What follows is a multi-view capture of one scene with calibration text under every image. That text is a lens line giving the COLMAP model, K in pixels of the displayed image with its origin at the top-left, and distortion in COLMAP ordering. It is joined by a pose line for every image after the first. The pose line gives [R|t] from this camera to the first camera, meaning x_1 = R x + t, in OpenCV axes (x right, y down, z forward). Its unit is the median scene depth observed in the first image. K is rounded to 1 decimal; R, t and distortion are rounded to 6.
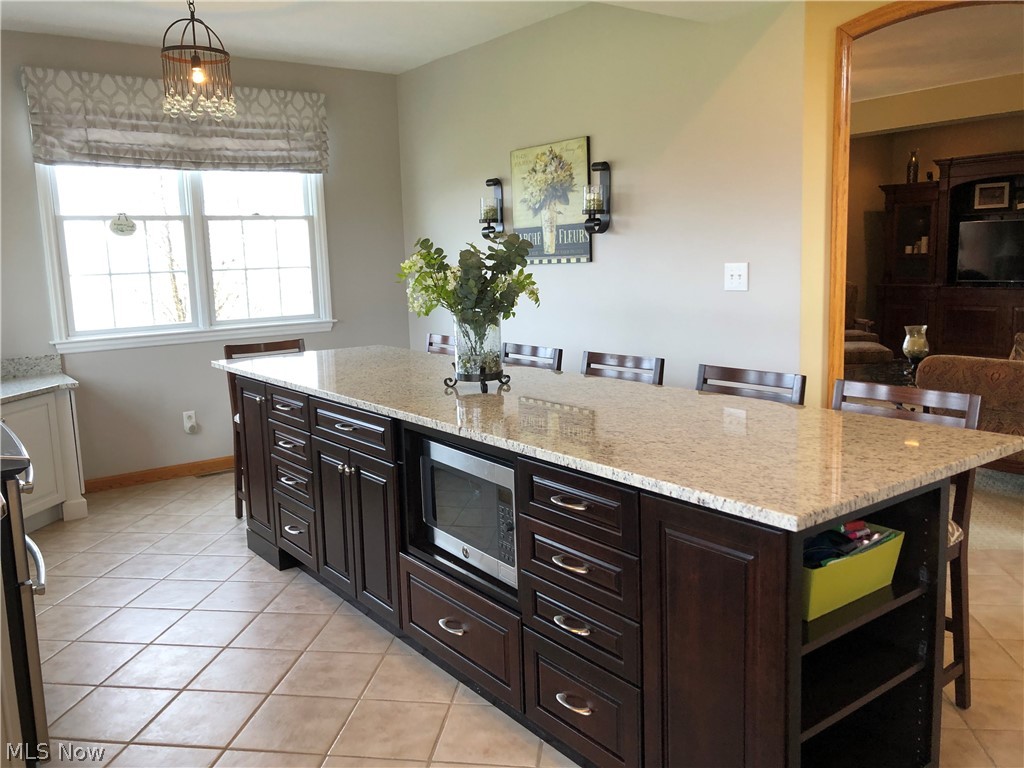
lens RADIAL K [[848.5, 0, 508.1], [0, 848.5, 379.3], [0, 0, 1]] dist [0.054059, -0.037348]
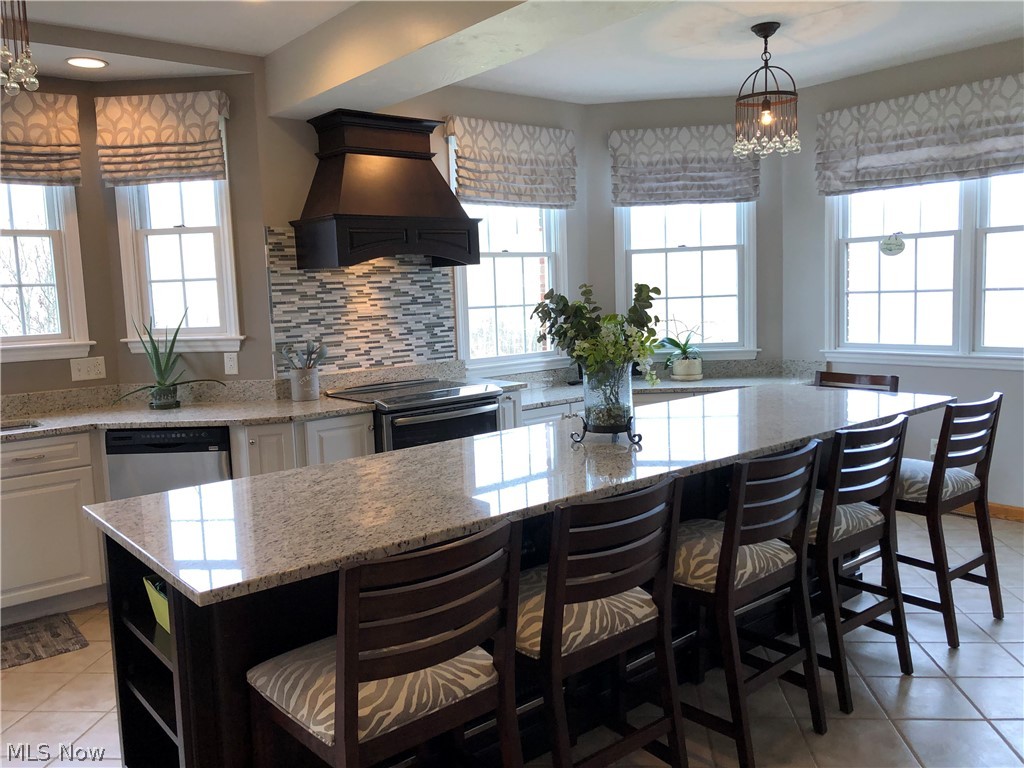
lens RADIAL K [[848.5, 0, 512.1], [0, 848.5, 386.5], [0, 0, 1]] dist [0.054059, -0.037348]
pose [[0.059126, 0.139934, -0.988394, 0.546579], [-0.123400, 0.983557, 0.131867, -0.090339], [0.990594, 0.114171, 0.075422, 0.484105]]
